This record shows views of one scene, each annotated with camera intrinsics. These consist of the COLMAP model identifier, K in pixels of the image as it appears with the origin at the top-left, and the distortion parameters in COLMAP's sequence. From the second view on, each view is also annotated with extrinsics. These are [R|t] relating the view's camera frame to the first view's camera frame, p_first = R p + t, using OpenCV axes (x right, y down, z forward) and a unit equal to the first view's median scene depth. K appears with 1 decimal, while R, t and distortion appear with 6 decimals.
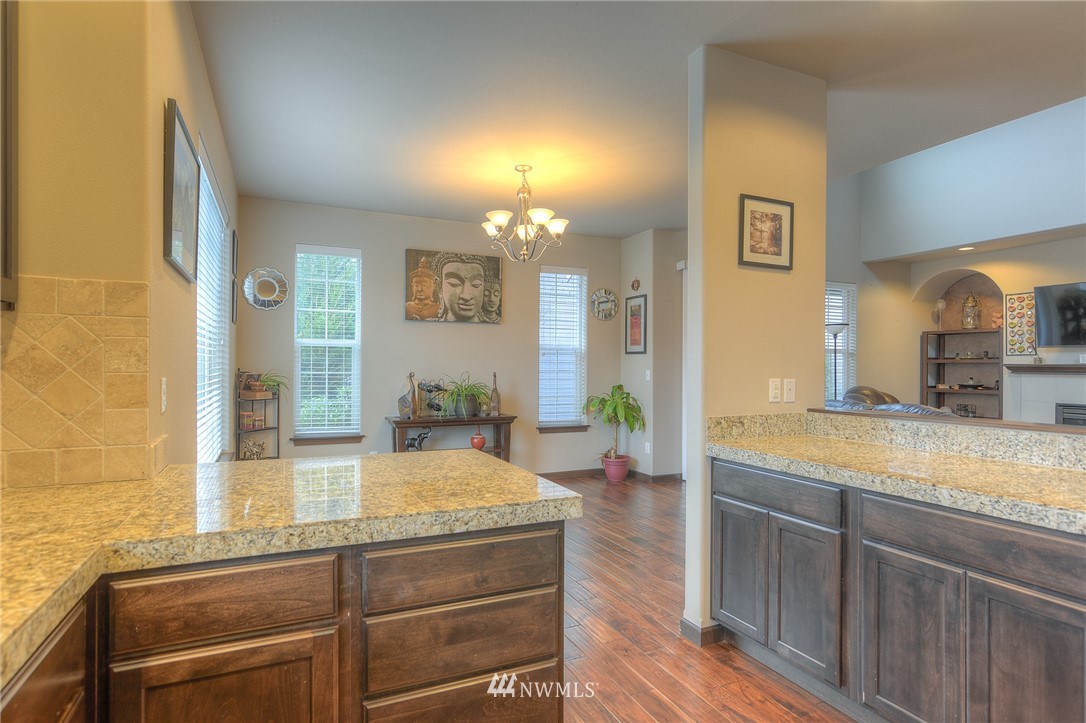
lens RADIAL K [[548.1, 0, 543.0], [0, 548.1, 367.7], [0, 0, 1]] dist [0.000372, 0.000403]
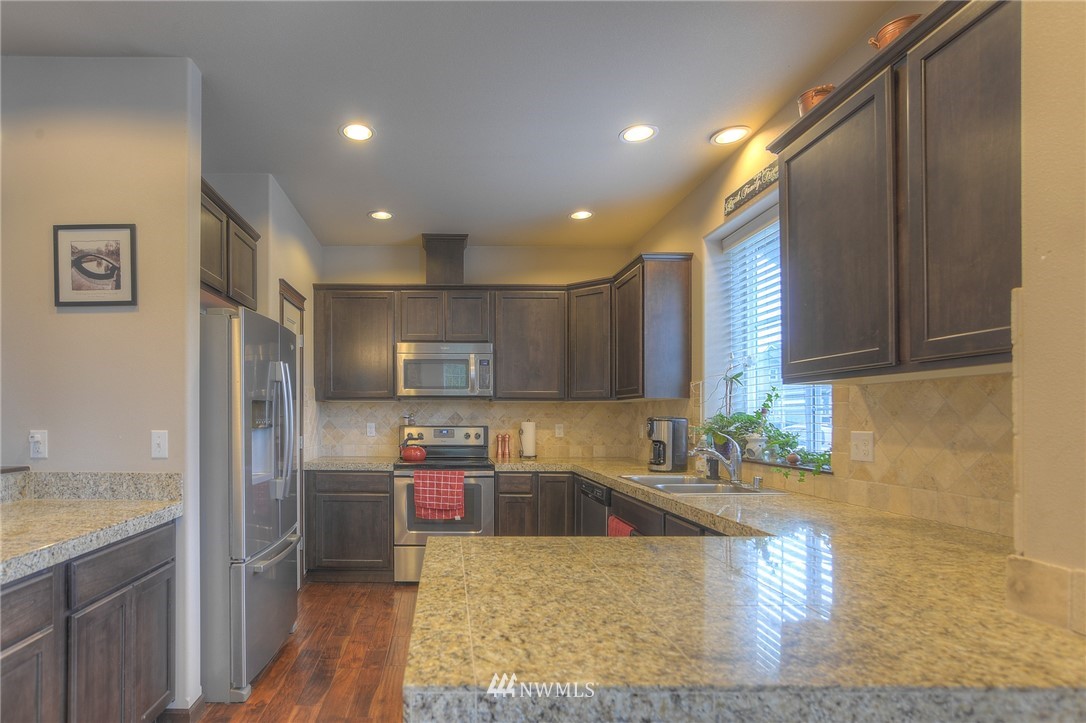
lens RADIAL K [[568.1, 0, 444.7], [0, 568.1, 415.1], [0, 0, 1]] dist [-0.019057, 0.001622]
pose [[-0.905504, 0.000844, 0.424337, -0.074890], [0.001045, 0.999999, 0.000242, 0.002449], [-0.424337, 0.000662, -0.905504, 0.412900]]
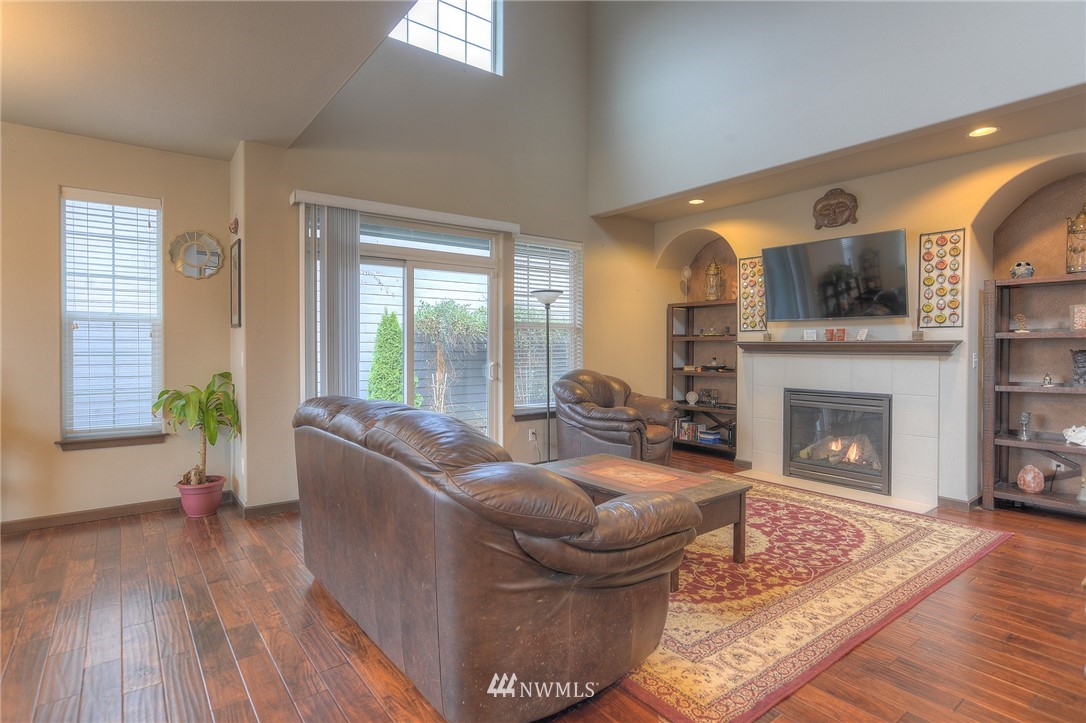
lens RADIAL K [[551.9, 0, 538.9], [0, 551.9, 352.6], [0, 0, 1]] dist [0.001357, 0.001221]
pose [[0.977120, -0.004119, 0.212649, 0.356080], [0.002599, 0.999969, 0.007427, 0.002999], [-0.212673, -0.006705, 0.977100, 0.232420]]
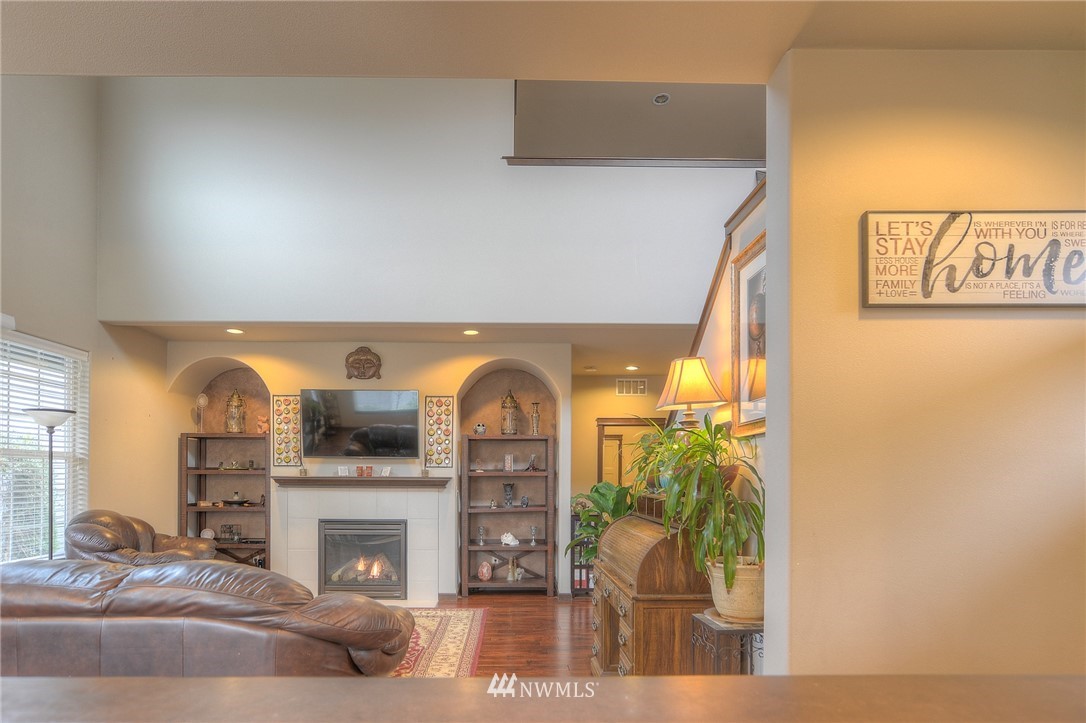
lens RADIAL K [[590.0, 0, 512.6], [0, 590.0, 480.1], [0, 0, 1]] dist [-0.018058, 0.000564]
pose [[0.420146, -0.005454, 0.907440, 0.163779], [0.000617, 0.999983, 0.005724, -0.005301], [-0.907456, -0.001845, 0.420142, 0.268916]]
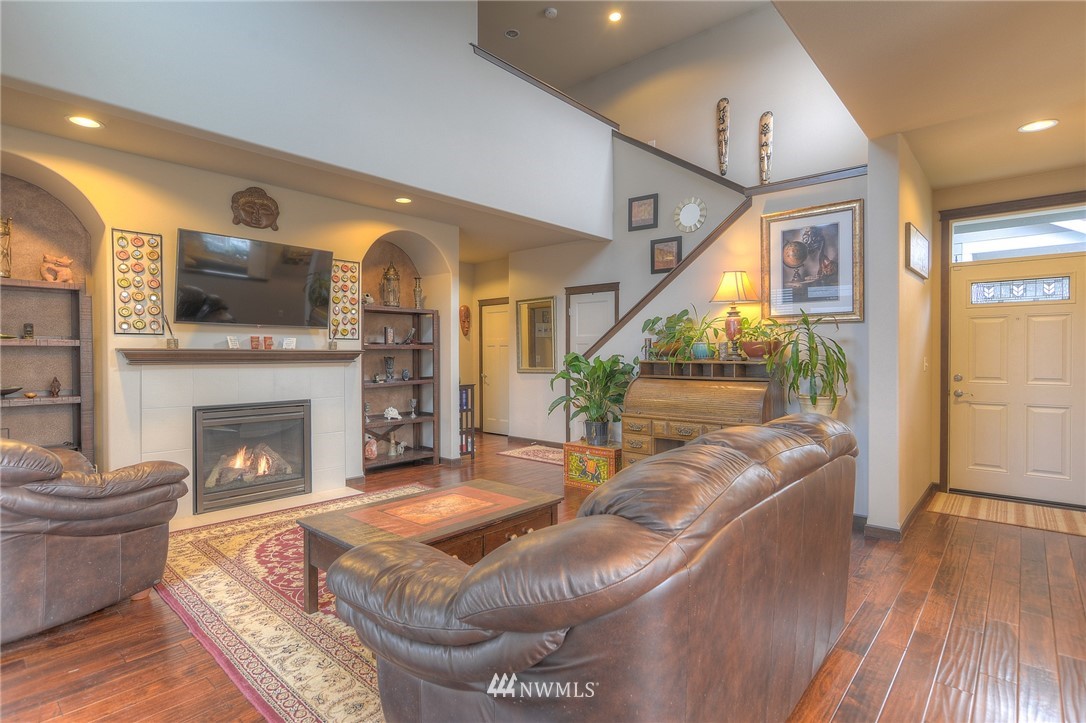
lens RADIAL K [[543.7, 0, 553.8], [0, 543.7, 356.6], [0, 0, 1]] dist [-0.003270, 0.005744]
pose [[-0.397054, -0.005287, 0.917780, 0.129938], [0.006605, 0.999941, 0.008617, -0.000185], [-0.917772, 0.009483, -0.396996, 0.787890]]
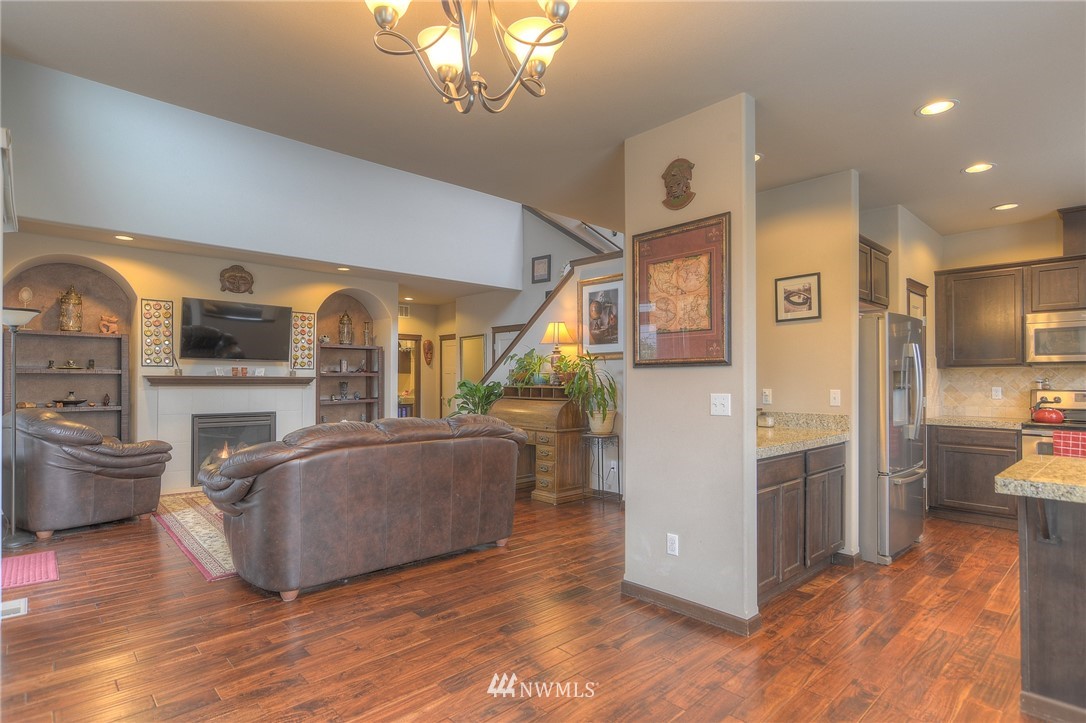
lens RADIAL K [[556.2, 0, 546.6], [0, 556.2, 375.9], [0, 0, 1]] dist [0.001254, 0.001571]
pose [[-0.308338, 0.005163, 0.951263, -0.229869], [0.002026, 0.999987, -0.004771, -0.000307], [-0.951275, 0.000456, -0.308344, 0.636785]]
